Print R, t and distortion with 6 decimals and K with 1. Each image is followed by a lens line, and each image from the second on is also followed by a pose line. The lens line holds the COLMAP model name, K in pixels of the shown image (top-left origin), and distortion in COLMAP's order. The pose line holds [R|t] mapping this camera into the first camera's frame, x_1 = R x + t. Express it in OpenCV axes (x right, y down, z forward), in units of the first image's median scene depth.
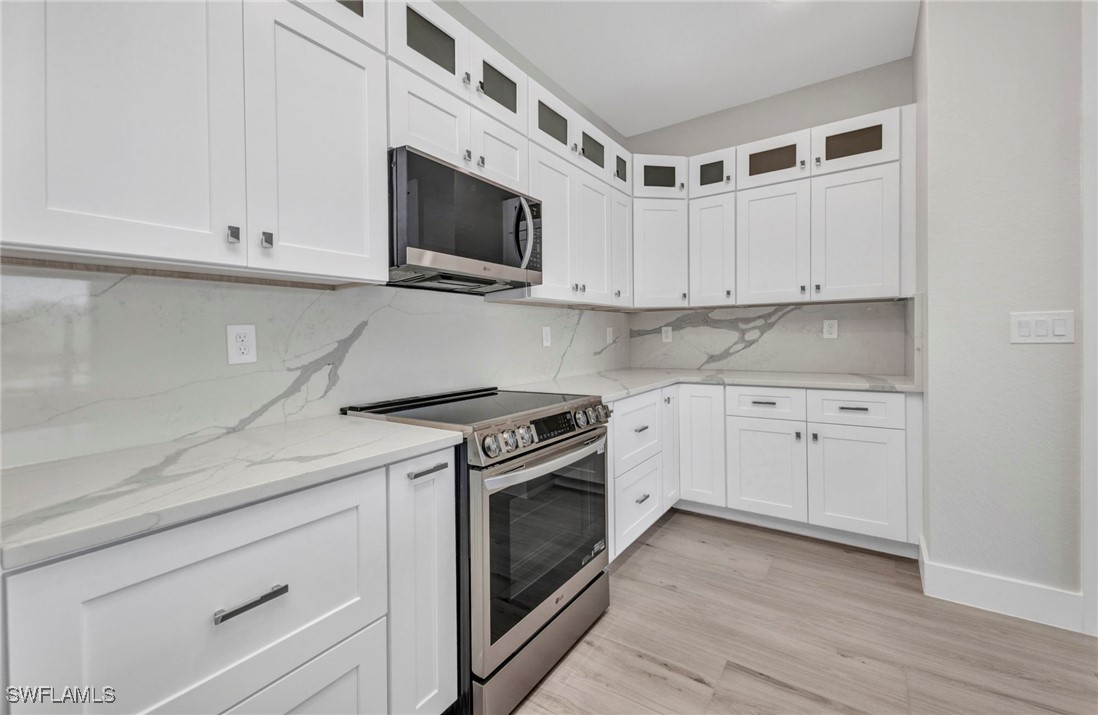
lens RADIAL K [[460.1, 0, 530.5], [0, 460.1, 338.7], [0, 0, 1]] dist [0.009911, -0.000031]
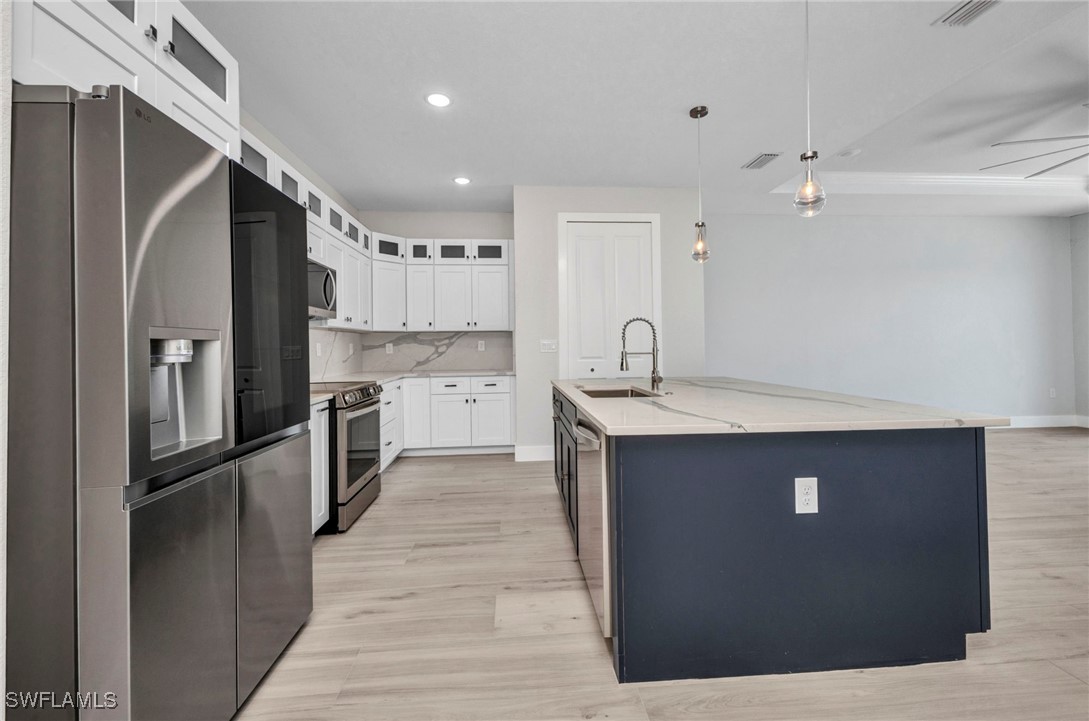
lens RADIAL K [[440.7, 0, 544.5], [0, 440.7, 360.5], [0, 0, 1]] dist [0.029543, 0.000046]
pose [[0.759341, -0.013913, 0.650544, -0.328499], [0.002577, 0.999828, 0.018376, 0.006165], [-0.650688, -0.012277, 0.759246, -0.538943]]
